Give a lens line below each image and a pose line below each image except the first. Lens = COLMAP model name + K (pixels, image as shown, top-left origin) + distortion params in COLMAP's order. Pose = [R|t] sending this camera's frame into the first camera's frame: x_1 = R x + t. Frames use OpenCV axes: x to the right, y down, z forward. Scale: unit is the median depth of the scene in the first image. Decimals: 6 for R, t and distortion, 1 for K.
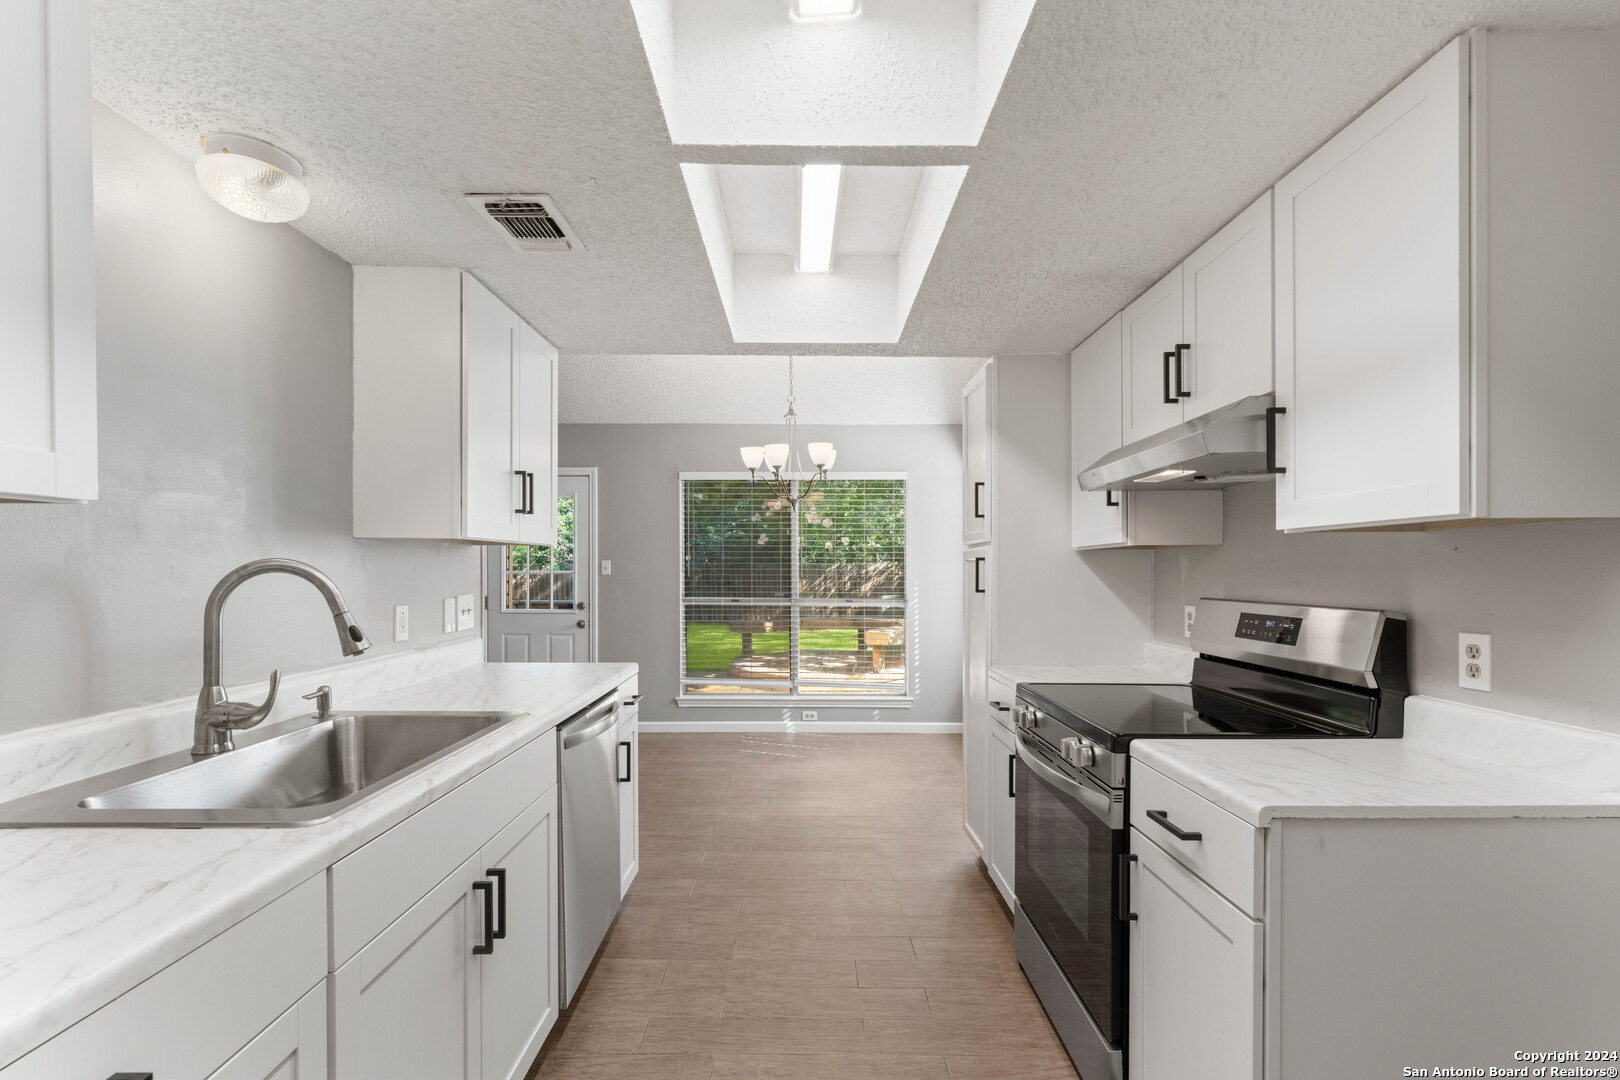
lens RADIAL K [[718.5, 0, 812.7], [0, 718.5, 579.2], [0, 0, 1]] dist [0.000109, -0.000019]
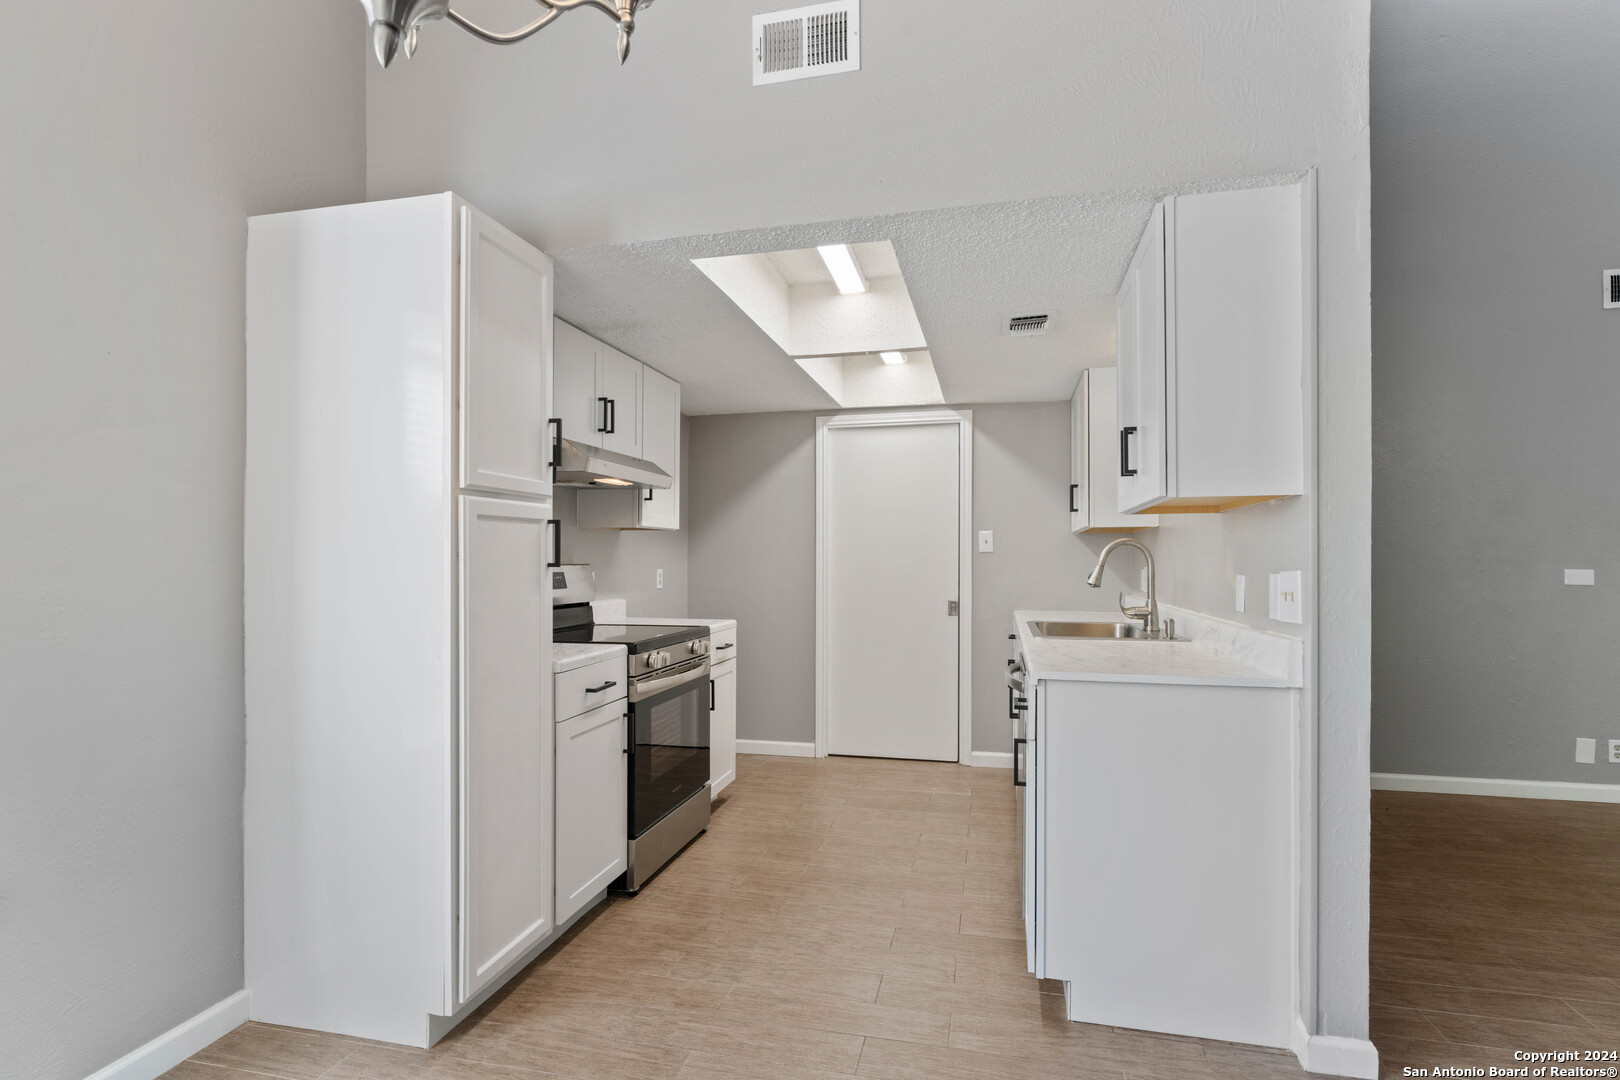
lens RADIAL K [[808.2, 0, 802.8], [0, 808.2, 546.1], [0, 0, 1]] dist [-0.001699, -0.000203]
pose [[-0.969470, 0.002697, 0.245194, -0.270232], [0.001797, 0.999991, -0.003893, 0.001202], [-0.245202, -0.003334, -0.969466, 2.168978]]
